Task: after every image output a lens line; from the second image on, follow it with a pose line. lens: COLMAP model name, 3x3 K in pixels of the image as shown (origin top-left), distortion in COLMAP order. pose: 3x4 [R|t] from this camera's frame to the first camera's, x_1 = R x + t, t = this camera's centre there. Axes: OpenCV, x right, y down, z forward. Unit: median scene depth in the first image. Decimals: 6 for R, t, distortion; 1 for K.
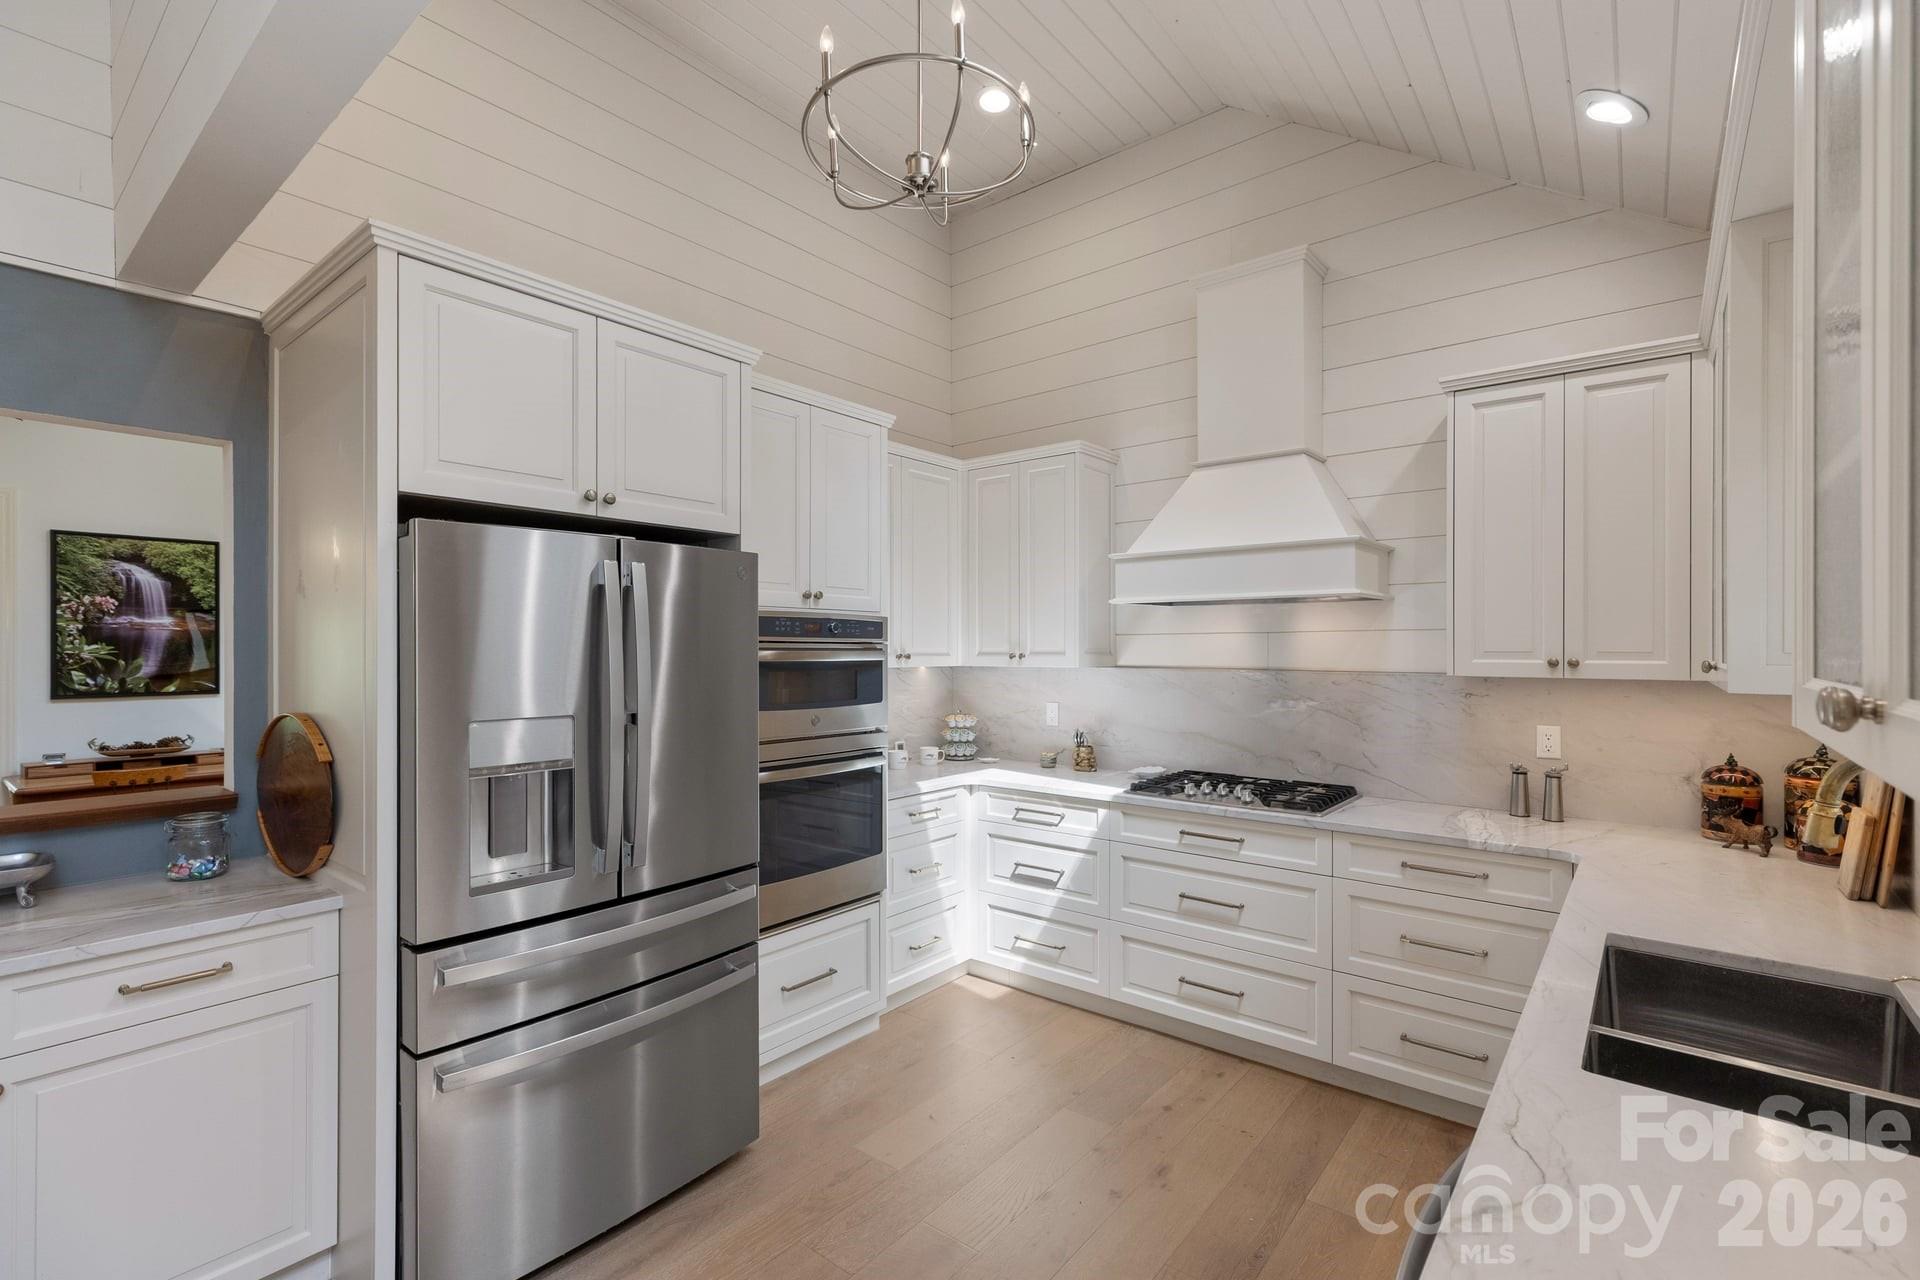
lens RADIAL K [[866.5, 0, 963.3], [0, 866.5, 643.9], [0, 0, 1]] dist [0.008639, -0.000195]
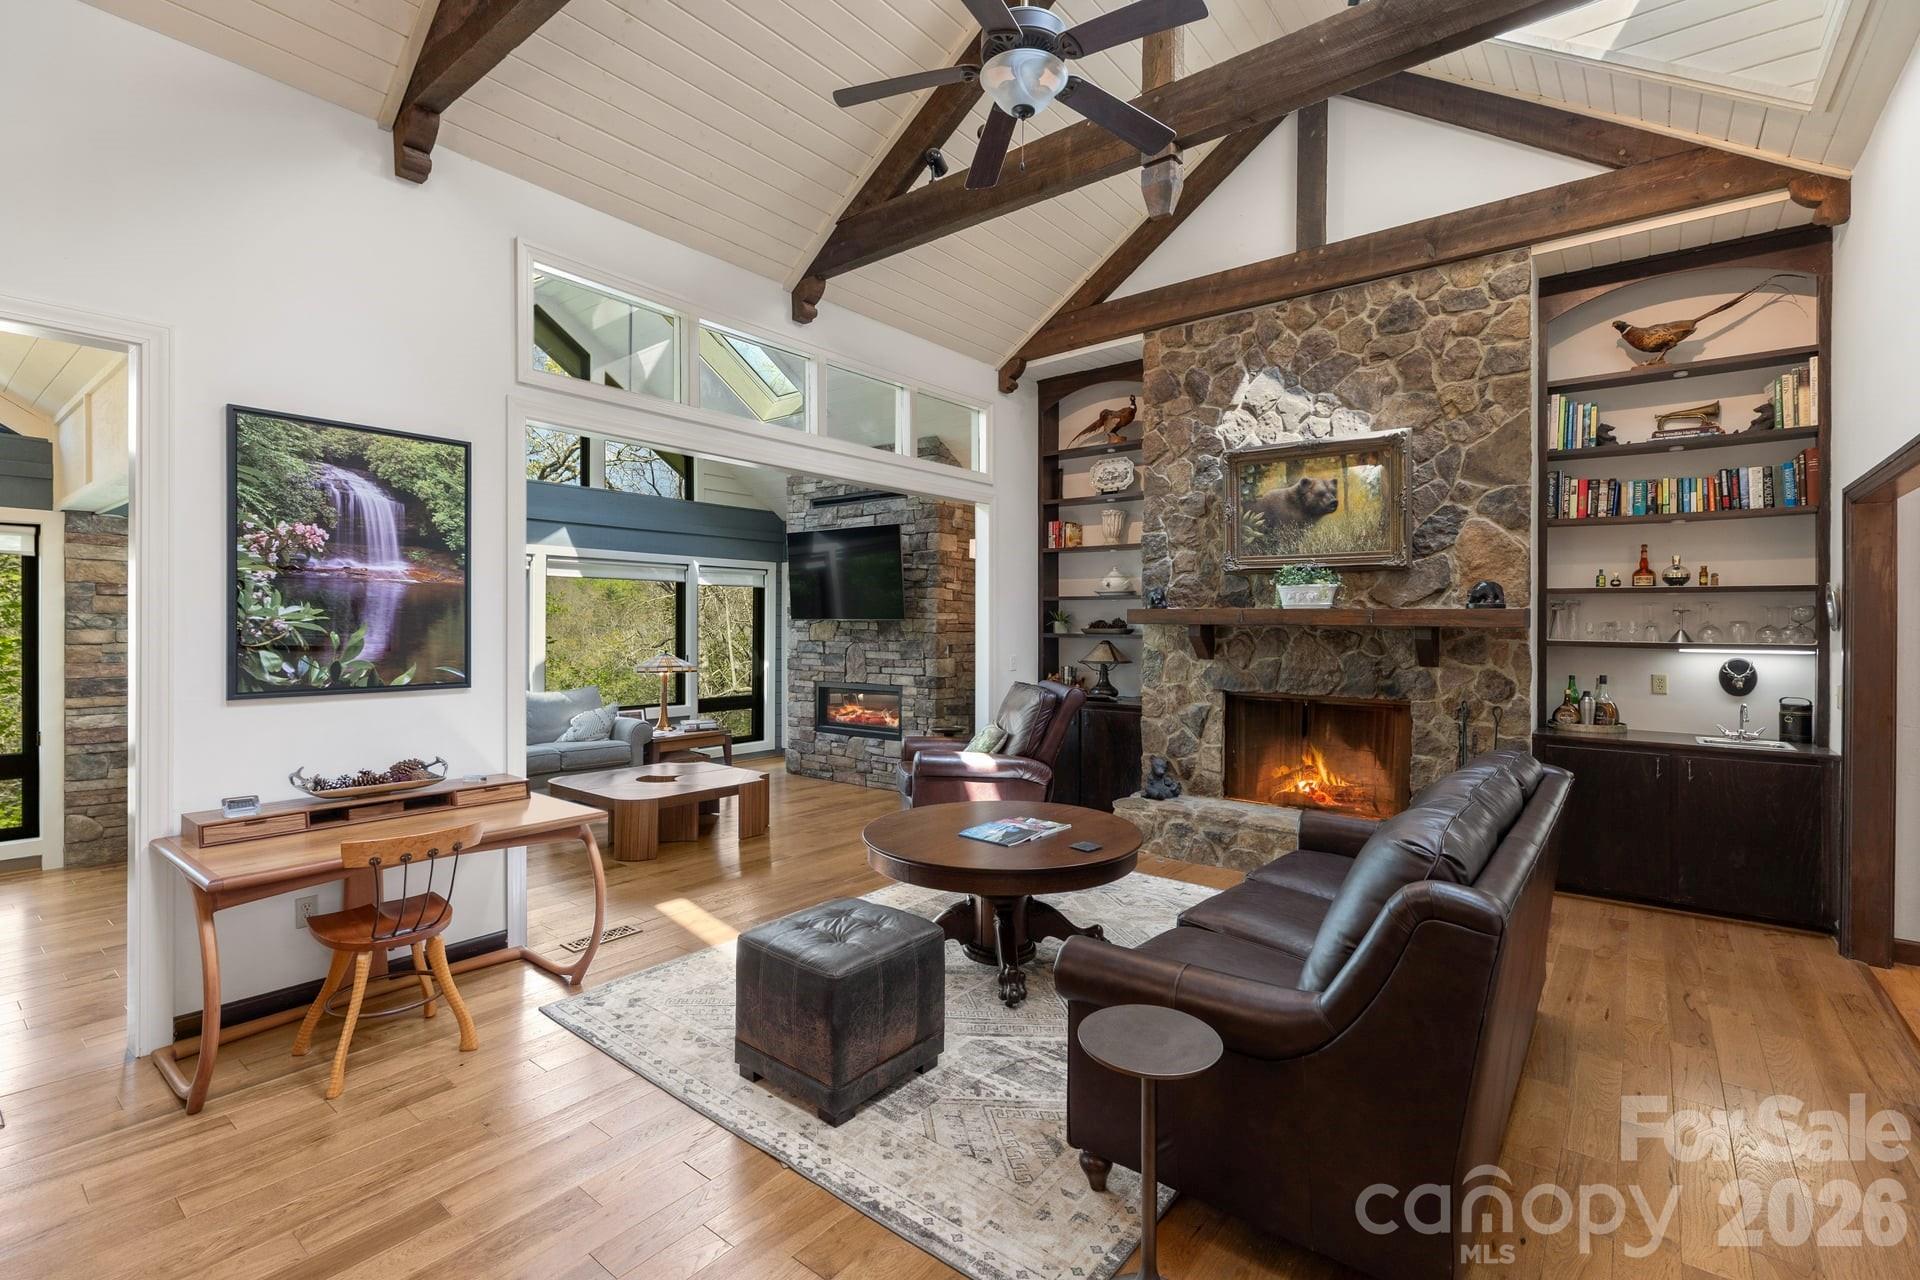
lens RADIAL K [[866.5, 0, 980.5], [0, 866.5, 622.9], [0, 0, 1]] dist [0.008639, -0.000195]
pose [[0.999834, 0.008430, 0.016151, -0.537483], [-0.008541, 0.999940, 0.006823, 0.004395], [-0.016092, -0.006959, 0.999846, 0.403878]]
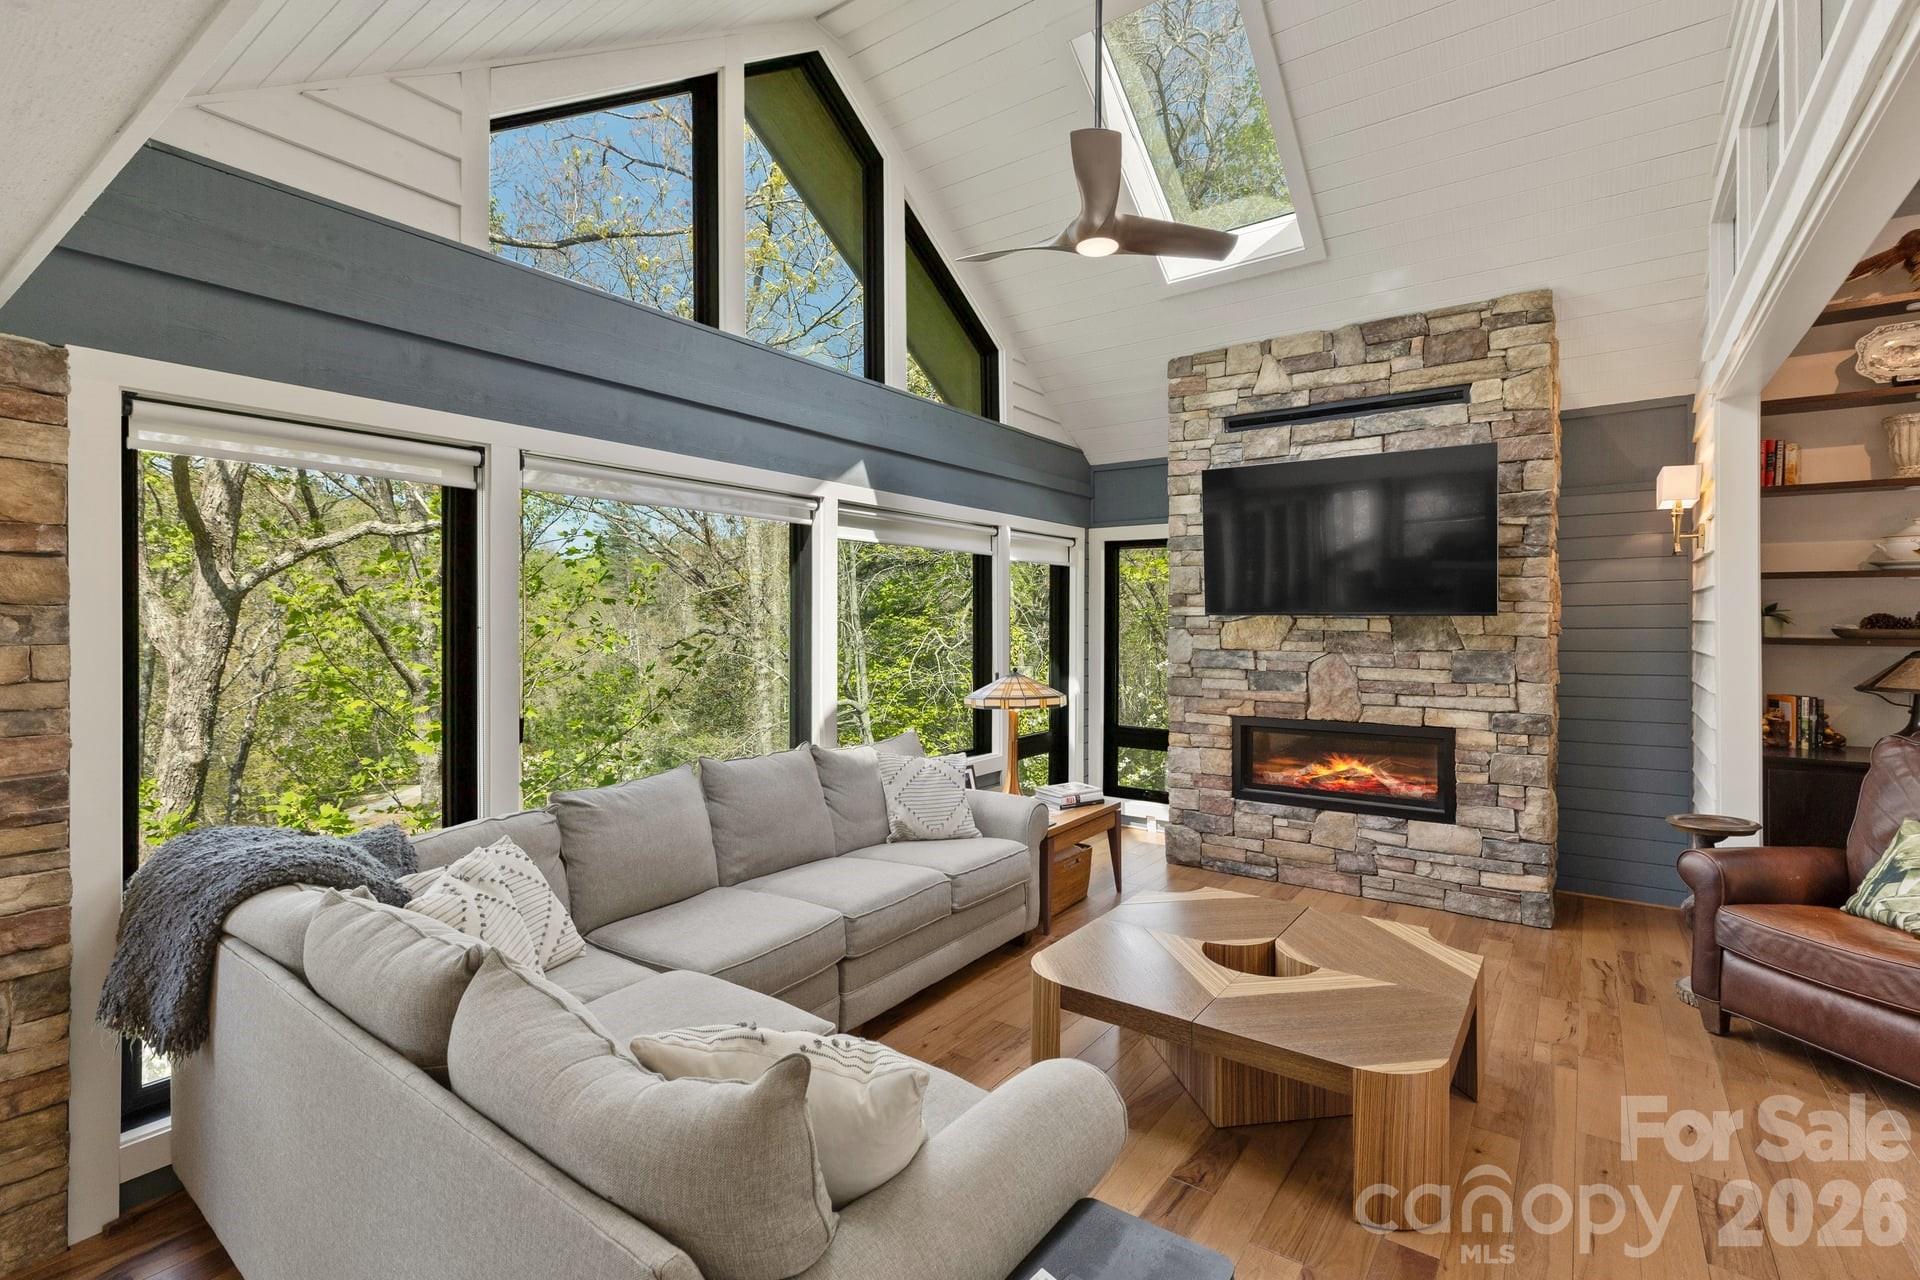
lens RADIAL K [[866.5, 0, 977.4], [0, 866.5, 621.8], [0, 0, 1]] dist [0.008639, -0.000195]
pose [[0.997500, 0.004837, 0.070500, -1.109722], [-0.005546, 0.999936, 0.009862, 0.010871], [-0.070448, -0.010229, 0.997463, 0.993570]]
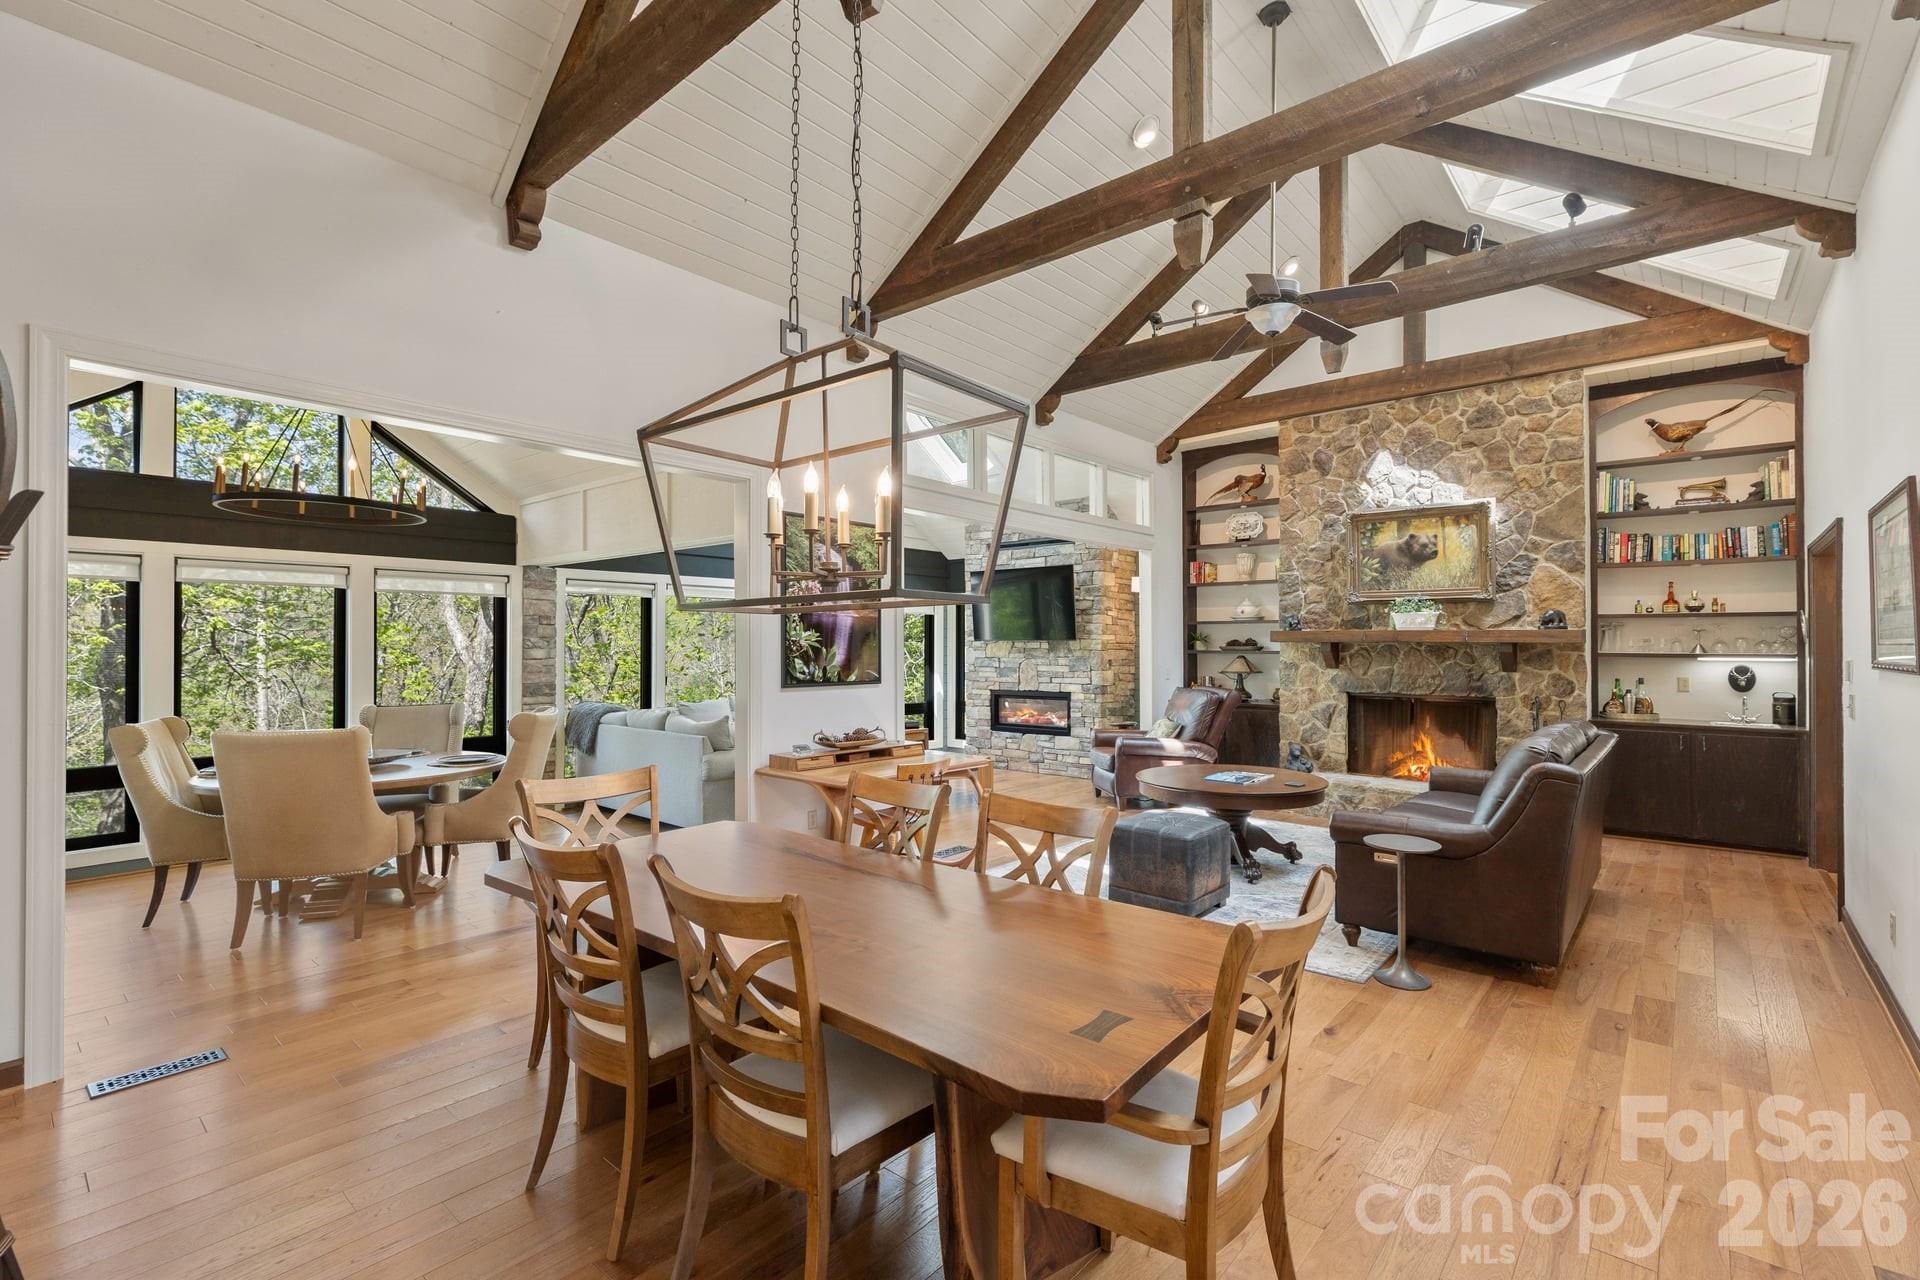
lens RADIAL K [[866.5, 0, 973.0], [0, 866.5, 637.5], [0, 0, 1]] dist [0.008639, -0.000195]
pose [[0.999664, 0.004161, -0.025597, -0.780692], [-0.004219, 0.999989, -0.002213, 0.008893], [0.025587, 0.002320, 0.999670, 0.053303]]
